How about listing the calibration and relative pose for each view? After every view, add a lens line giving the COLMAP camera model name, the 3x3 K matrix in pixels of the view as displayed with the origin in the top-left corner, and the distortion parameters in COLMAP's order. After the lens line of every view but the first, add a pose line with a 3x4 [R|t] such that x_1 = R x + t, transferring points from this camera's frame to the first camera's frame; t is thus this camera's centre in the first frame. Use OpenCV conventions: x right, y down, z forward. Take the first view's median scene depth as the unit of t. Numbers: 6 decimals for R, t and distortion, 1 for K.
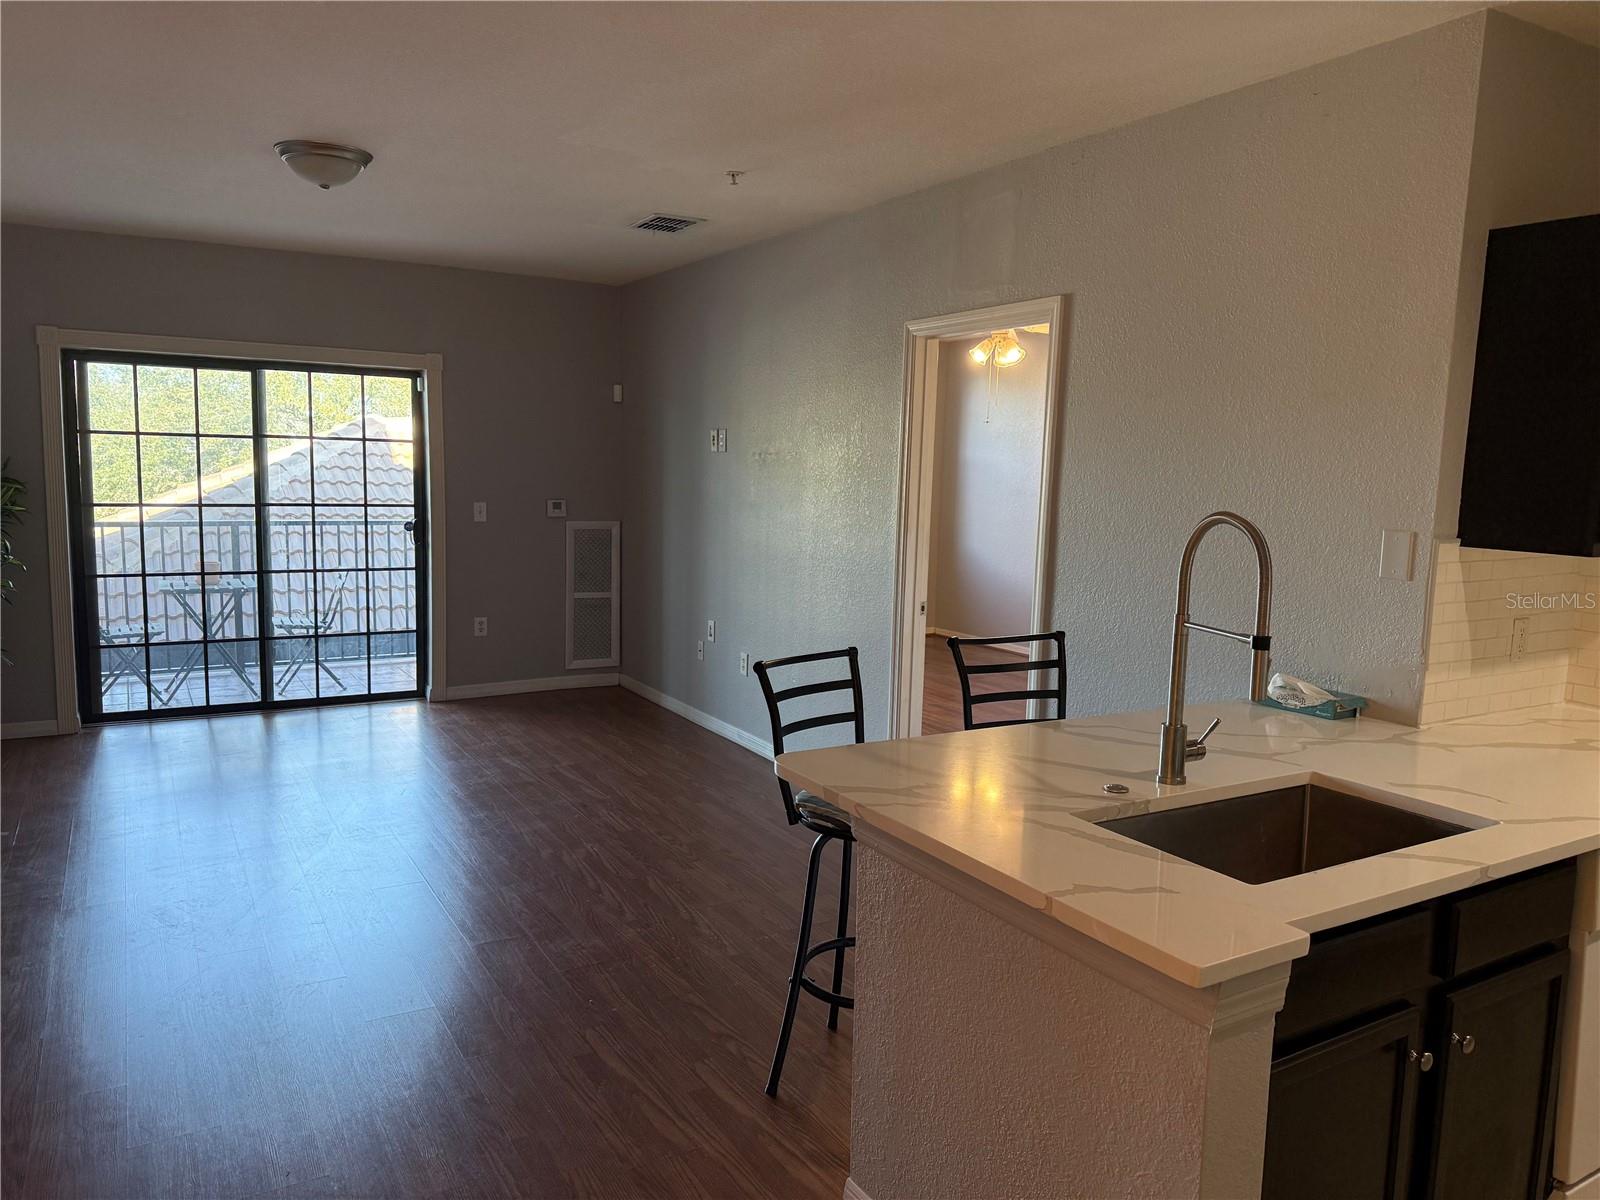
lens RADIAL K [[1139.2, 0, 769.0], [0, 1139.2, 601.9], [0, 0, 1]] dist [0.035980, -0.045802]
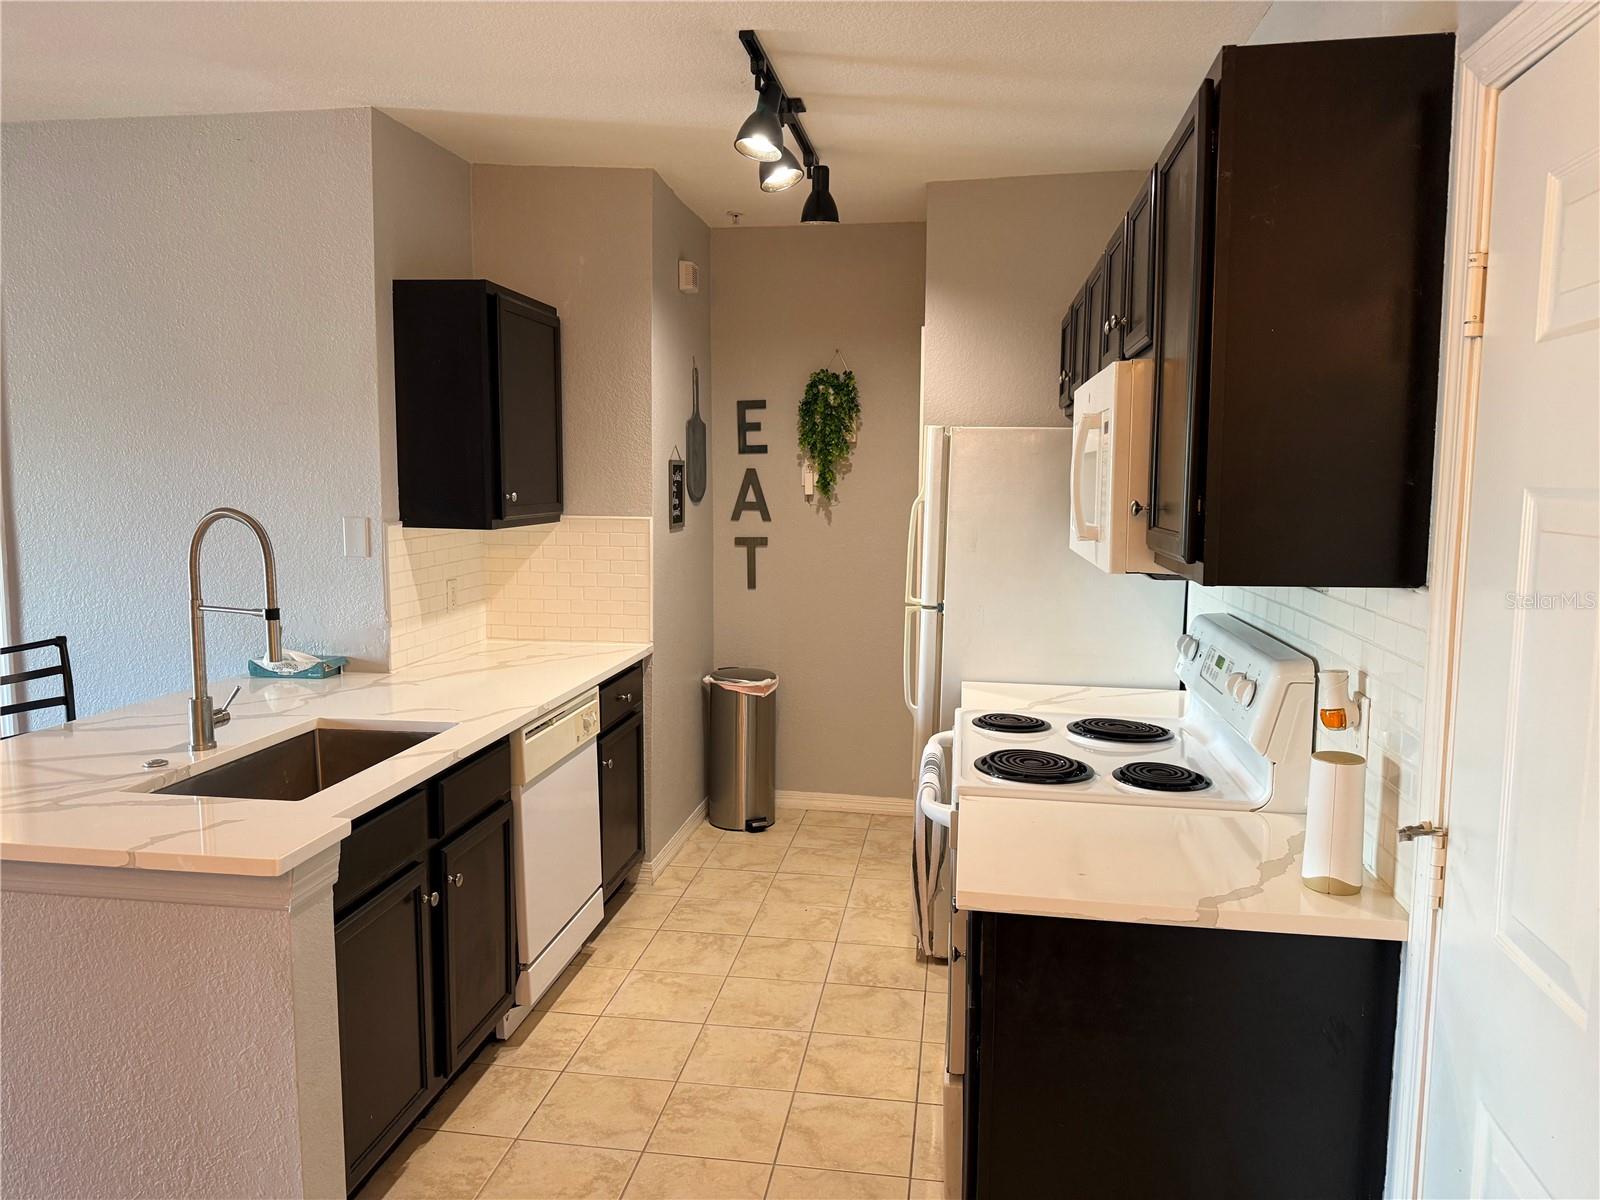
lens RADIAL K [[1139.2, 0, 810.9], [0, 1139.2, 593.0], [0, 0, 1]] dist [0.035980, -0.045802]
pose [[0.620131, -0.103271, 0.777671, -0.142700], [0.103021, 0.993433, 0.049772, 0.010114], [-0.777704, 0.049252, 0.626698, -0.186024]]
